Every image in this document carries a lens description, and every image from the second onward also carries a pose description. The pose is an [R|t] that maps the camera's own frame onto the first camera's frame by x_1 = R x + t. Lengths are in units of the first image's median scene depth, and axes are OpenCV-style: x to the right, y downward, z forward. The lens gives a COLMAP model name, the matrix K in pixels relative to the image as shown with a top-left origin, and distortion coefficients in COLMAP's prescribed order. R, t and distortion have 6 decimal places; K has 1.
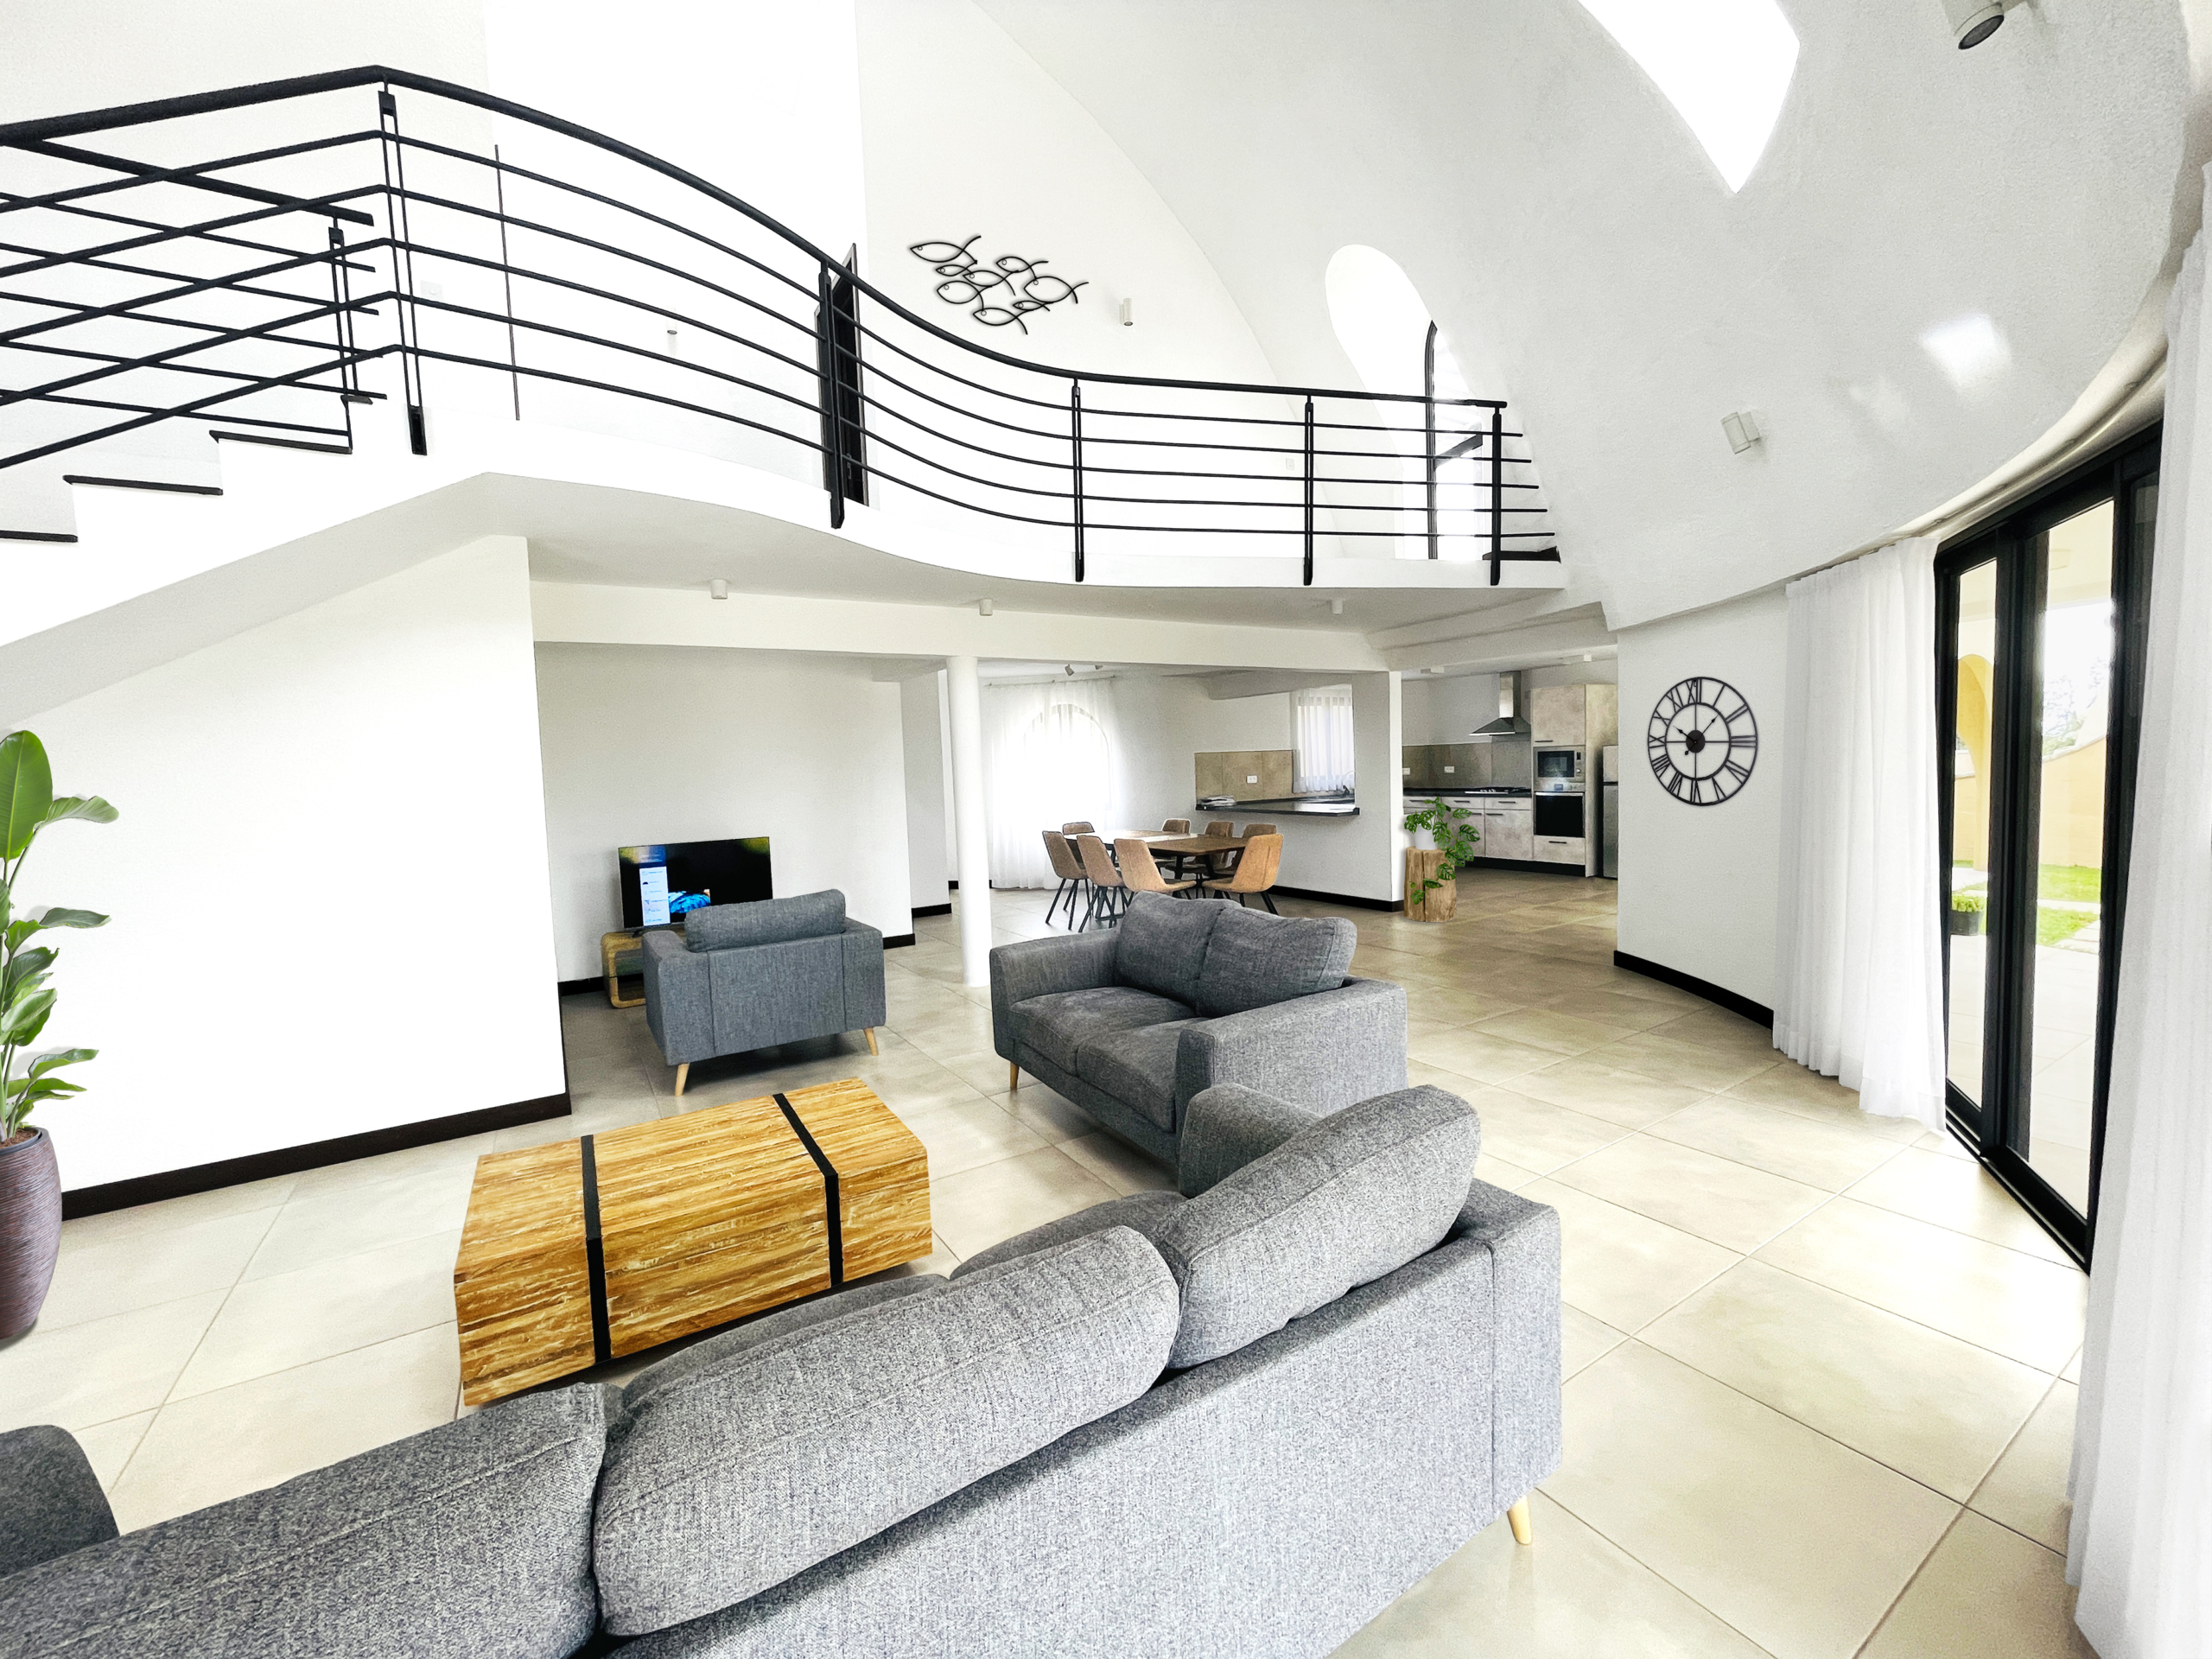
lens RADIAL K [[891.7, 0, 1106.0], [0, 891.7, 829.5], [0, 0, 1]] dist [0.001807, 0.000175]
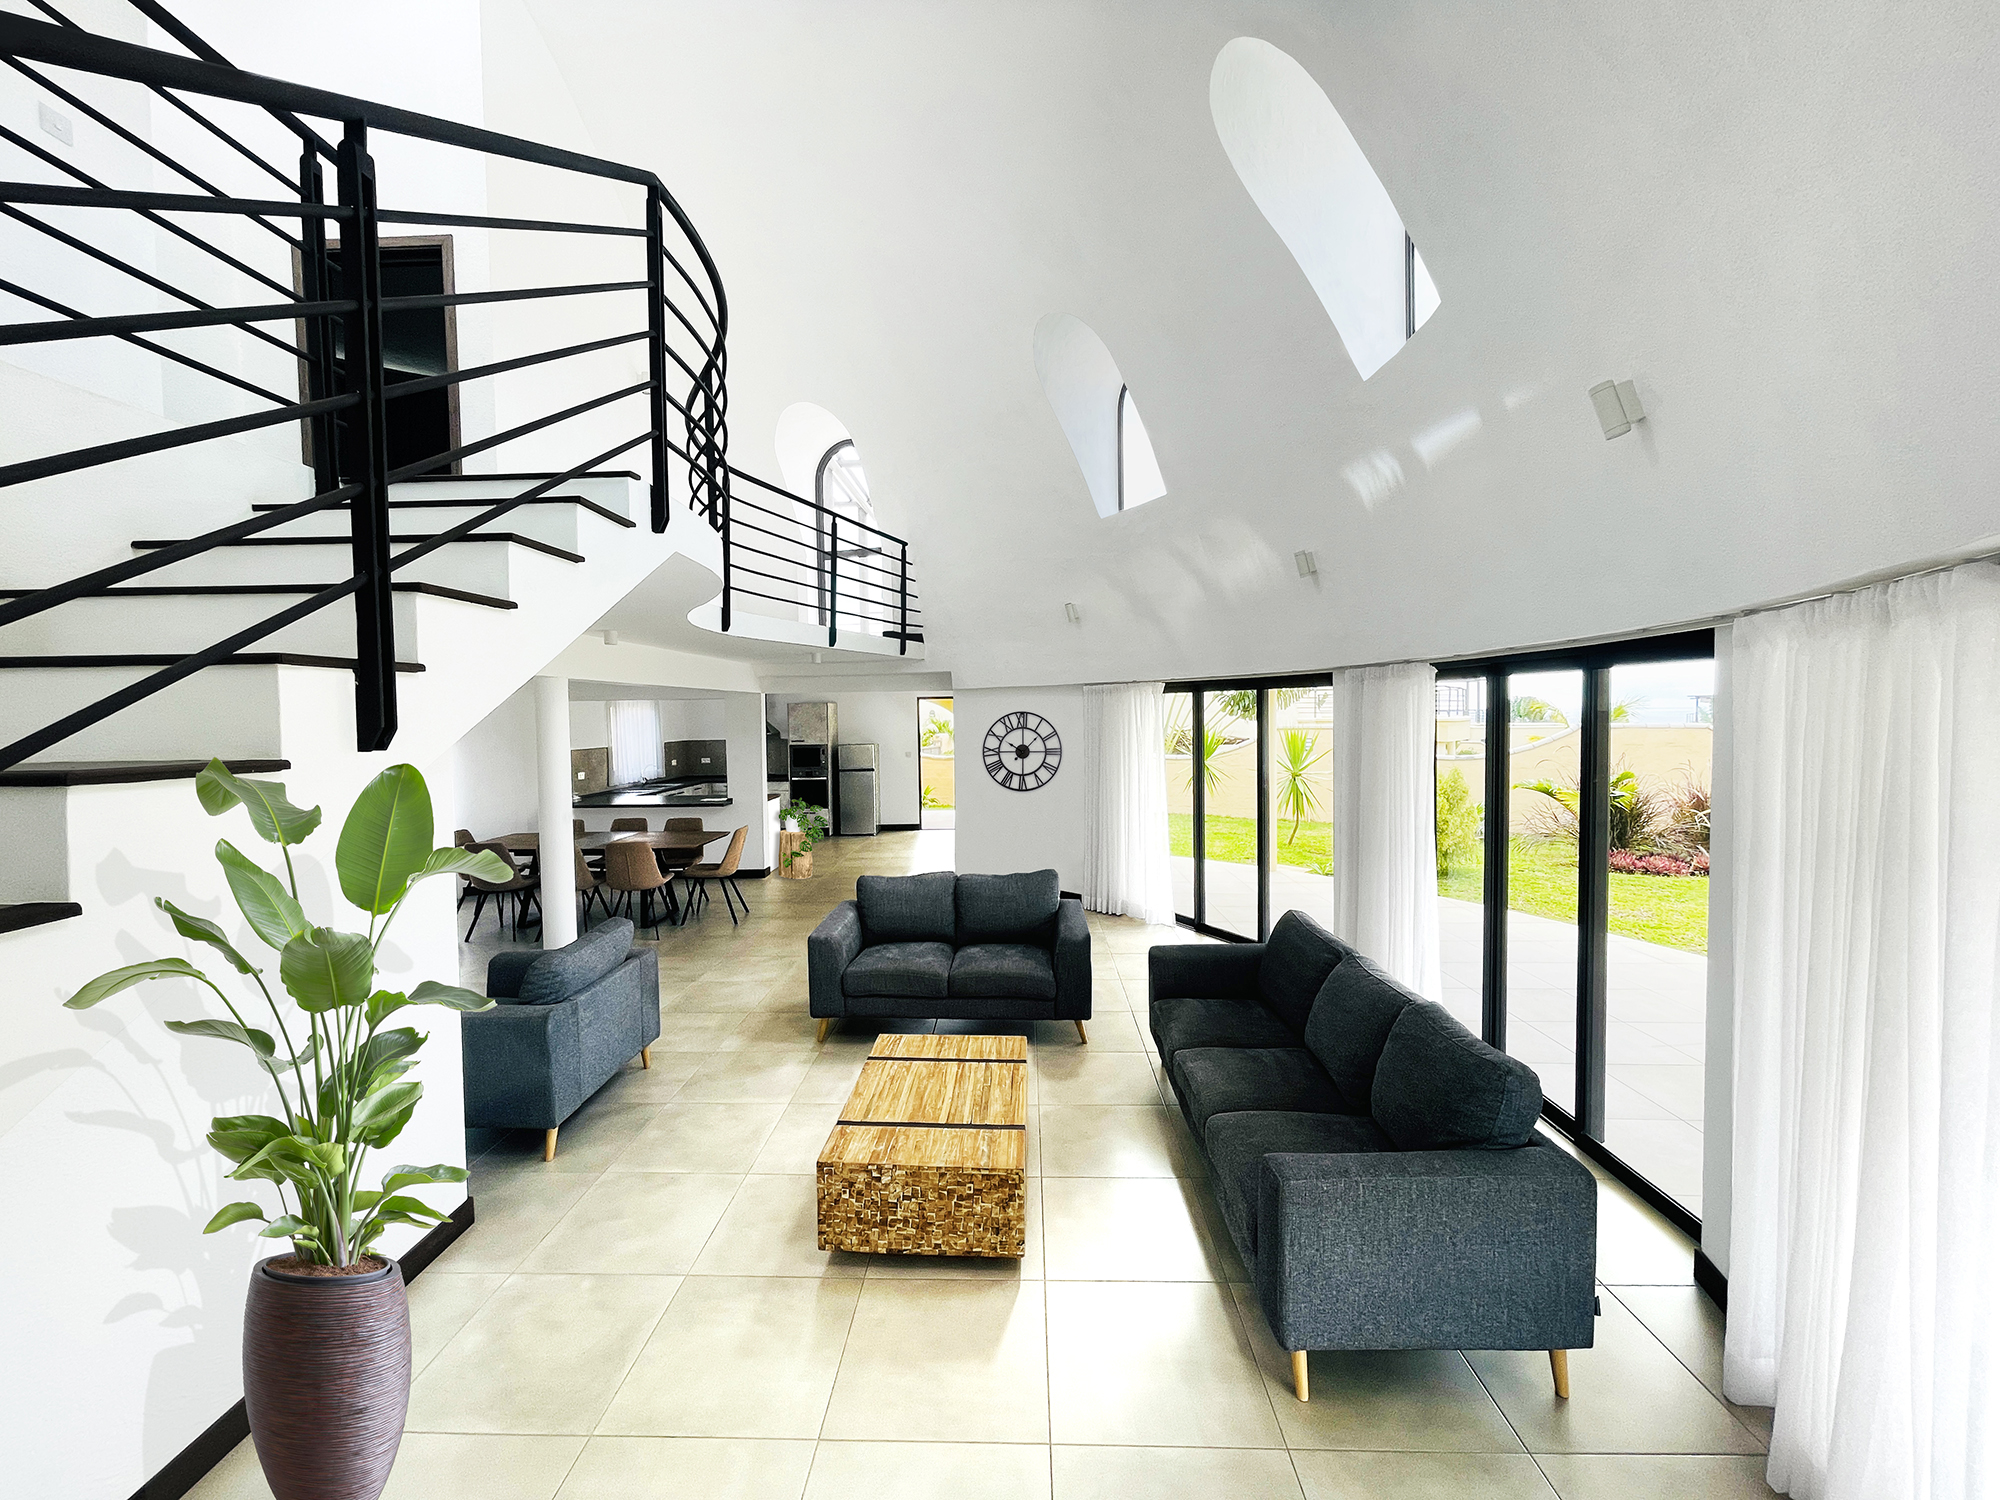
lens RADIAL K [[806.2, 0, 1000.0], [0, 806.2, 750.0], [0, 0, 1]] dist [0.001807, 0.000175]
pose [[0.549387, -0.012911, 0.835469, -0.688705], [0.061300, 0.997809, -0.024890, -0.062005], [-0.833317, 0.064888, 0.548974, 0.091284]]
